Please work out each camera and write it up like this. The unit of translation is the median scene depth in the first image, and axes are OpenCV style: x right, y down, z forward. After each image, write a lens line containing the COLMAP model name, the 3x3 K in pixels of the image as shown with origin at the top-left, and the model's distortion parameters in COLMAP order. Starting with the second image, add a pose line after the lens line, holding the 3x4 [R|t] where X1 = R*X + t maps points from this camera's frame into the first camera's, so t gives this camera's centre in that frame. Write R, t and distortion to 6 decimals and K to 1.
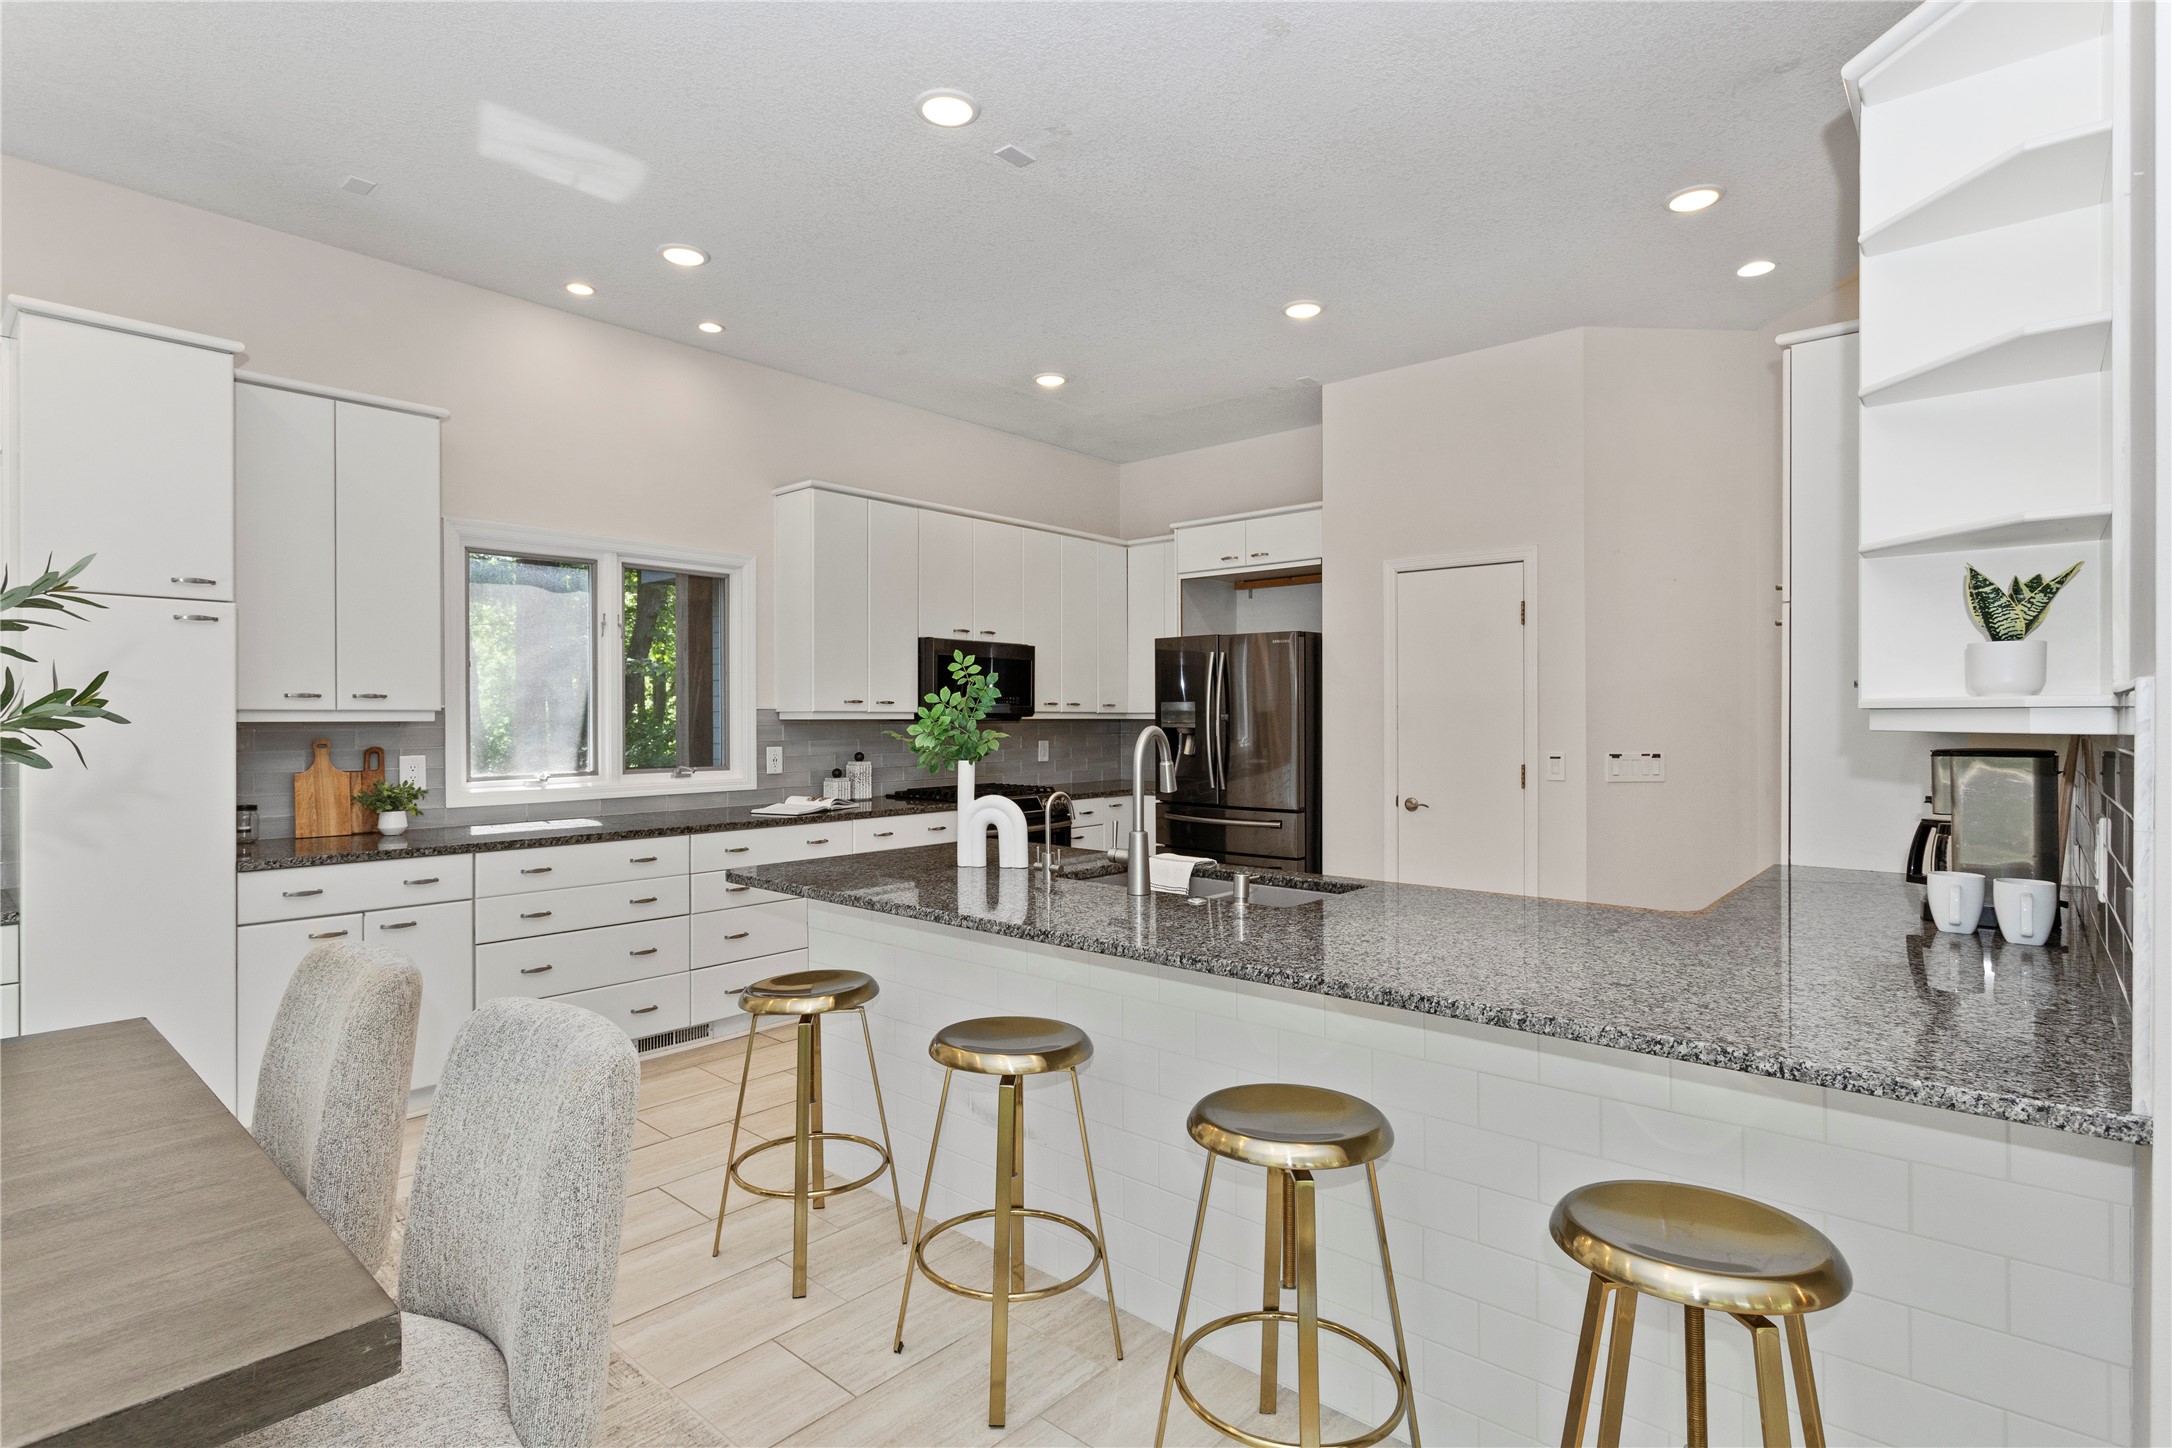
lens RADIAL K [[1074.9, 0, 1078.7], [0, 1074.9, 718.0], [0, 0, 1]] dist [-0.005797, -0.000143]
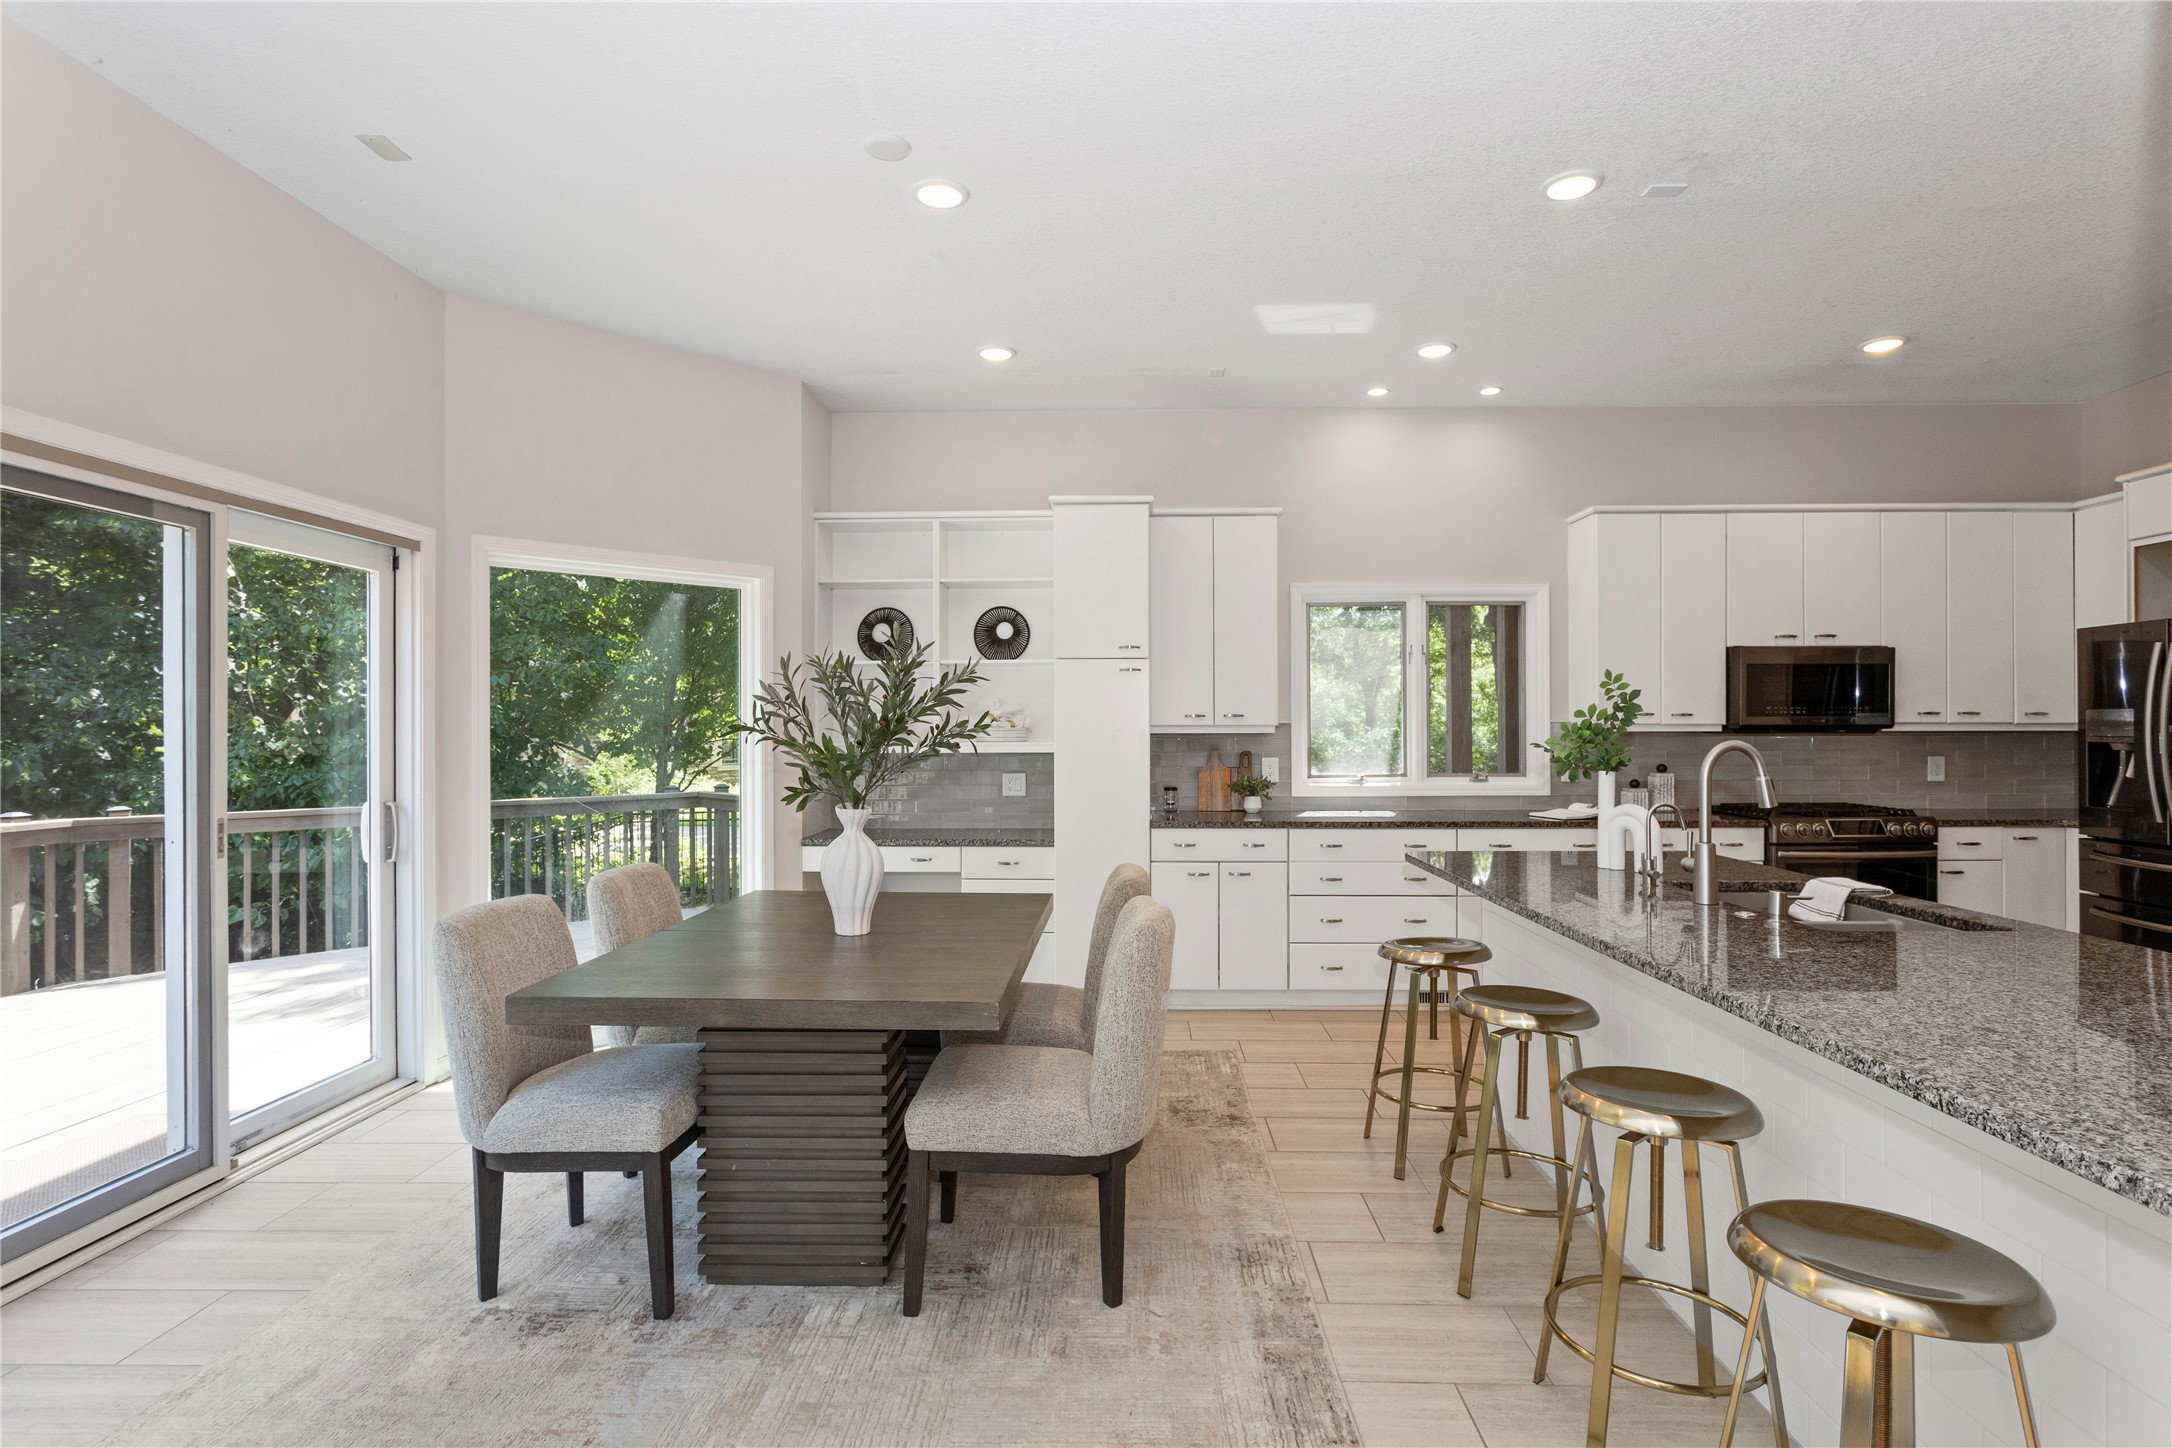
lens RADIAL K [[1070.8, 0, 1102.2], [0, 1070.8, 726.3], [0, 0, 1]] dist [-0.002694, 0.000090]
pose [[0.645944, -0.002090, -0.763382, 0.290402], [0.001317, 0.999998, -0.001624, -0.003327], [0.763384, 0.000044, 0.645945, -0.064743]]
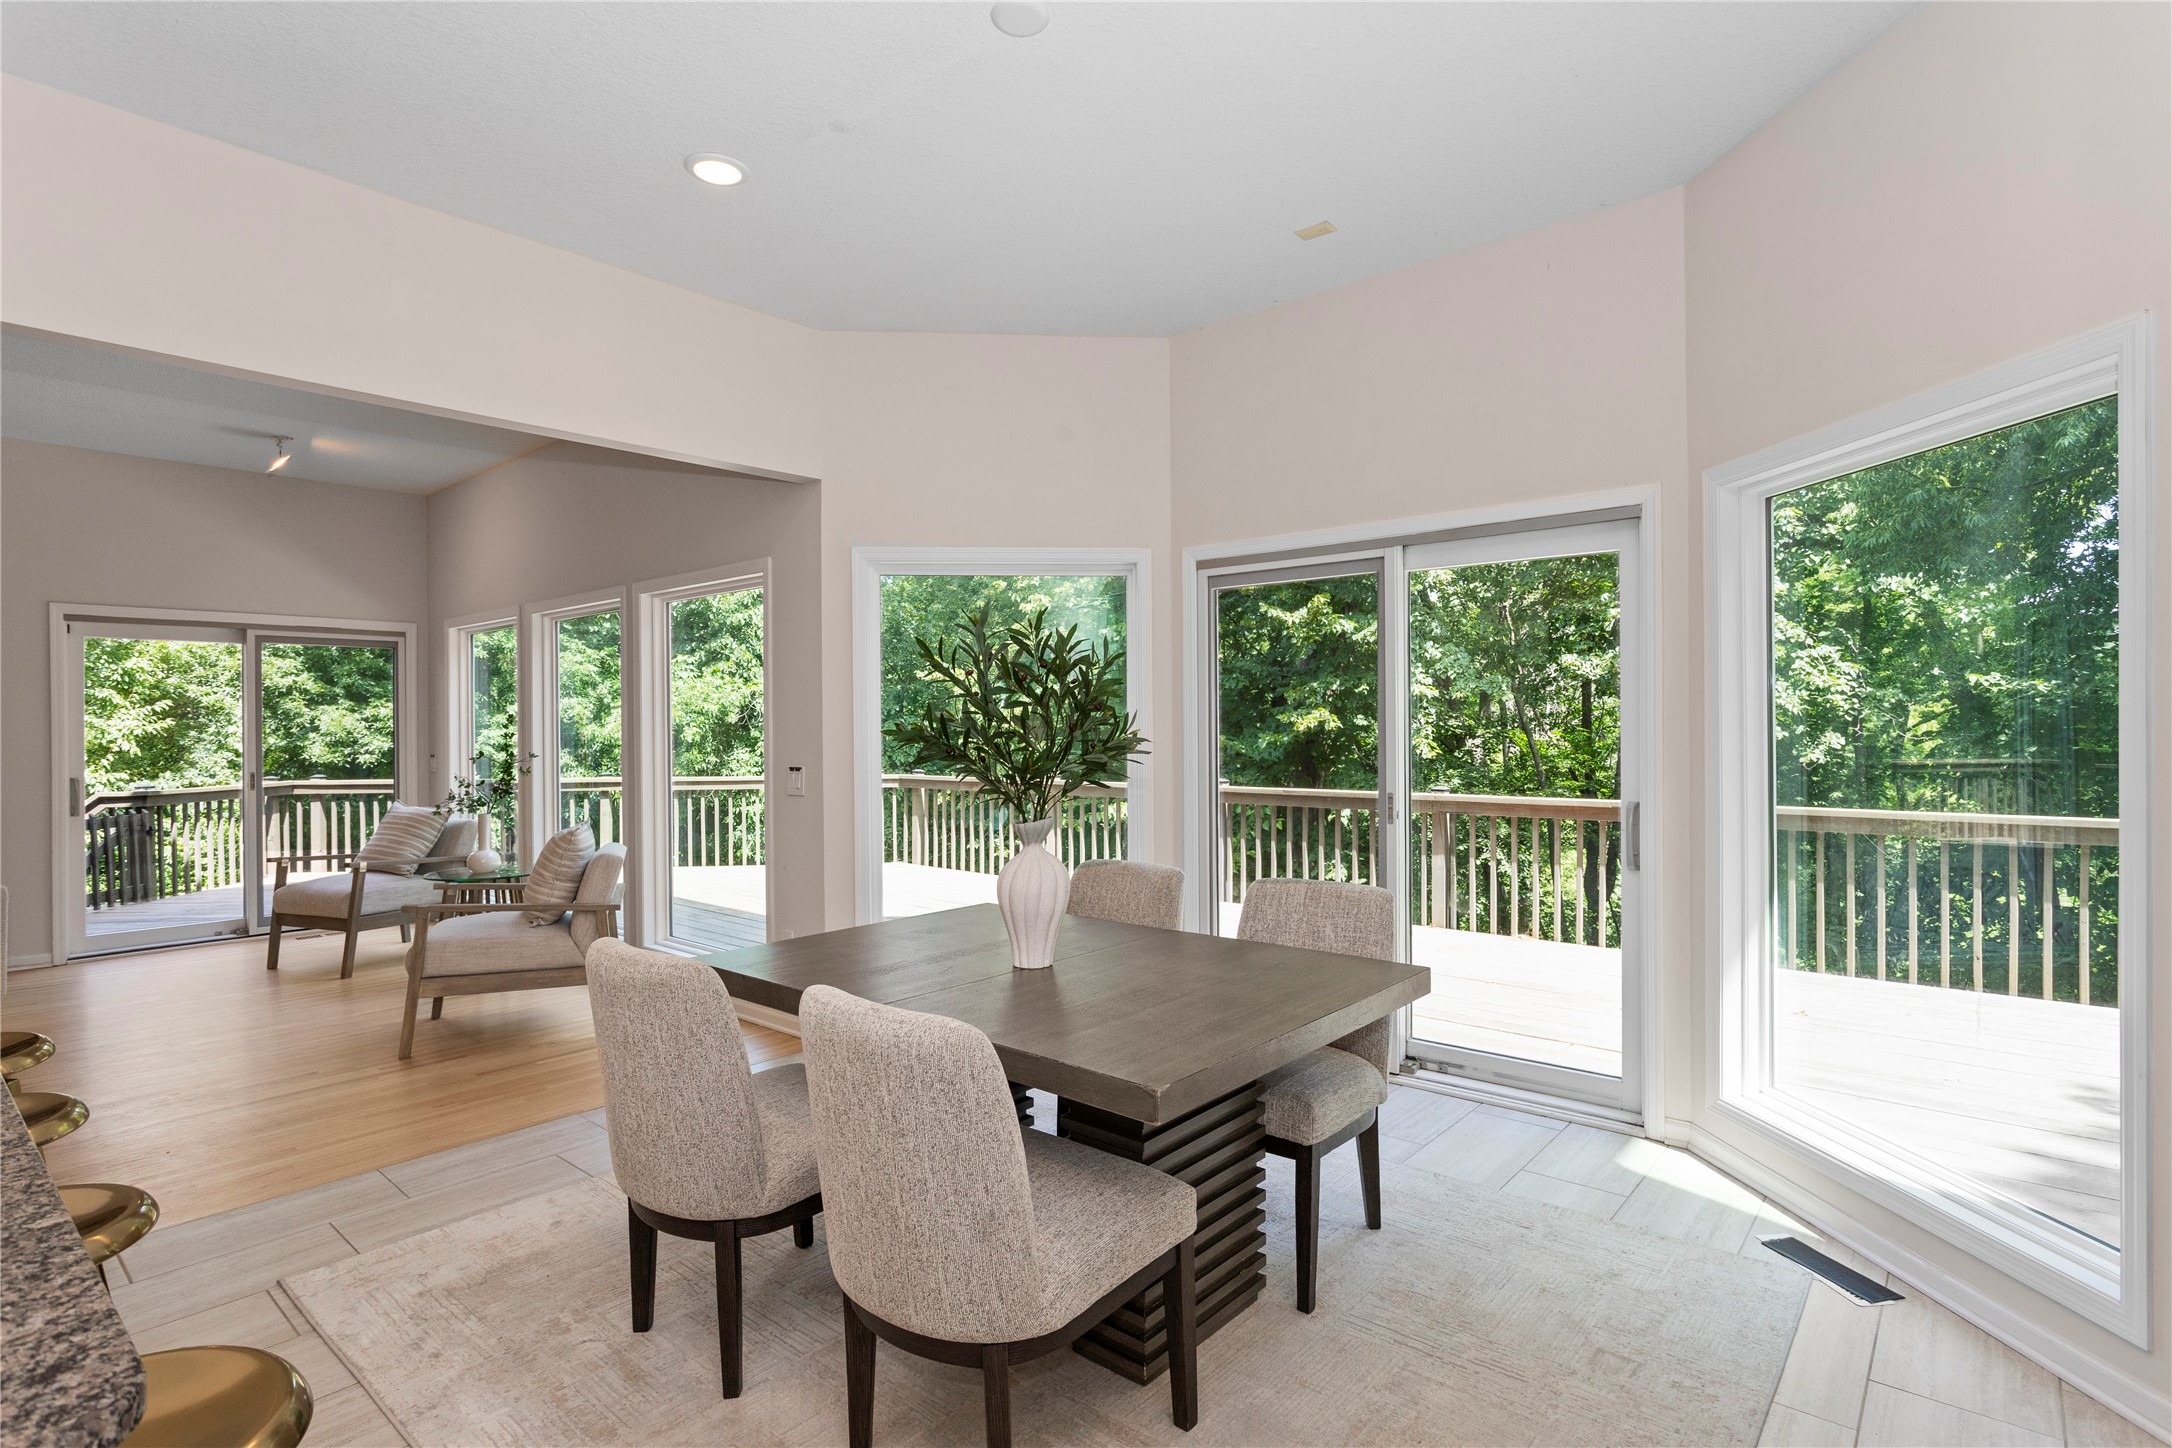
lens RADIAL K [[1070.8, 0, 1102.2], [0, 1070.8, 726.3], [0, 0, 1]] dist [-0.002694, 0.000090]
pose [[-0.999885, 0.009237, -0.012069, -0.393662], [0.009222, 0.999957, 0.001289, -0.004203], [0.012080, 0.001178, -0.999926, 0.889375]]
